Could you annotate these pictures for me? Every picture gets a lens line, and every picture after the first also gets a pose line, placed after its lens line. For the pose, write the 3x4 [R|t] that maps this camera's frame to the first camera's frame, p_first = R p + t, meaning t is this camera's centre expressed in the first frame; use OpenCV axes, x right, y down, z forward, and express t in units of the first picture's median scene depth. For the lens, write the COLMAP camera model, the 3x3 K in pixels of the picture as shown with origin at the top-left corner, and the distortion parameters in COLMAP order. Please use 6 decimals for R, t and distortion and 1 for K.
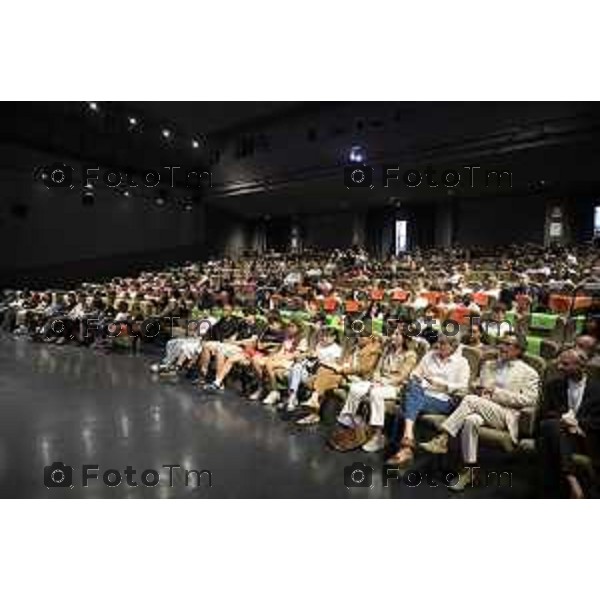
lens RADIAL K [[392.4, 0, 266.8], [0, 392.4, 298.3], [0, 0, 1]] dist [-0.004379, -0.004163]
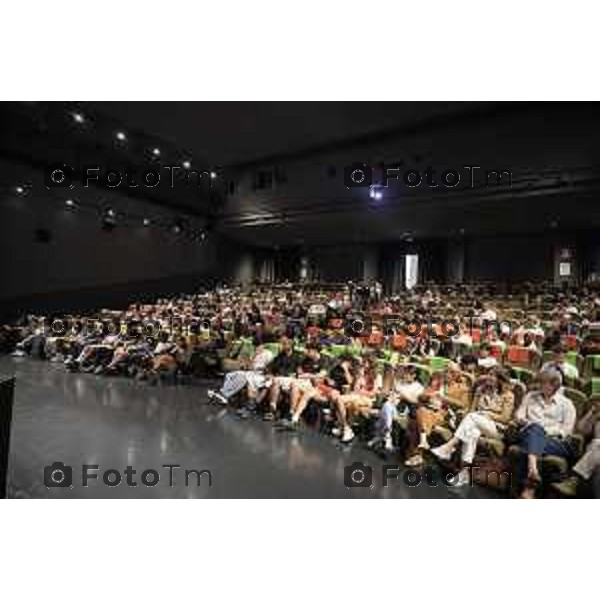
lens RADIAL K [[392.4, 0, 266.8], [0, 392.4, 298.3], [0, 0, 1]] dist [-0.004379, -0.004163]
pose [[0.998530, 0.023613, 0.048778, -0.145885], [-0.020383, 0.997632, -0.065683, -0.014640], [-0.050213, 0.064592, 0.996648, -0.009255]]
